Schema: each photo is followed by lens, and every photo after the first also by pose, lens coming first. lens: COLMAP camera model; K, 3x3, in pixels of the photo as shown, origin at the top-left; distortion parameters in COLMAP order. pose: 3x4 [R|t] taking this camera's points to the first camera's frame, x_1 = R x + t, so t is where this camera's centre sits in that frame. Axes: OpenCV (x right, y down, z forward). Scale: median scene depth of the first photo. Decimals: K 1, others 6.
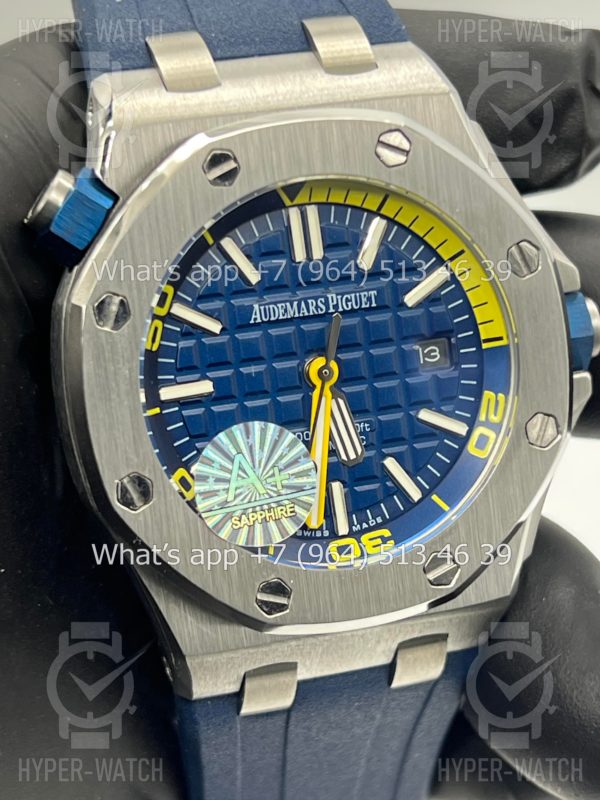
lens RADIAL K [[1880.9, 0, 300.0], [0, 1880.9, 400.0], [0, 0, 1]] dist [0.327417, -0.508643]
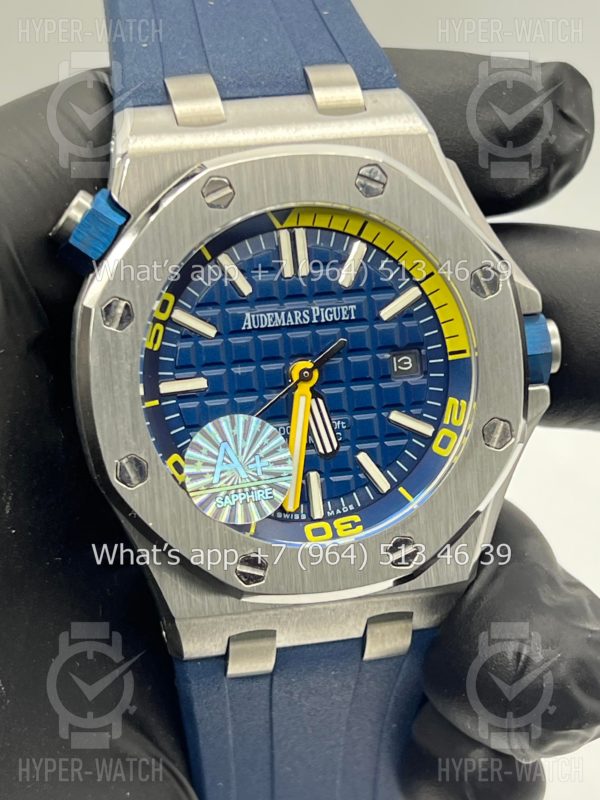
lens RADIAL K [[1880.9, 0, 300.0], [0, 1880.9, 400.0], [0, 0, 1]] dist [0.327417, -0.508643]
pose [[0.996968, 0.037442, -0.068206, 0.087162], [-0.038736, 0.999092, -0.017752, 0.020695], [0.067480, 0.020341, 0.997513, -0.135237]]
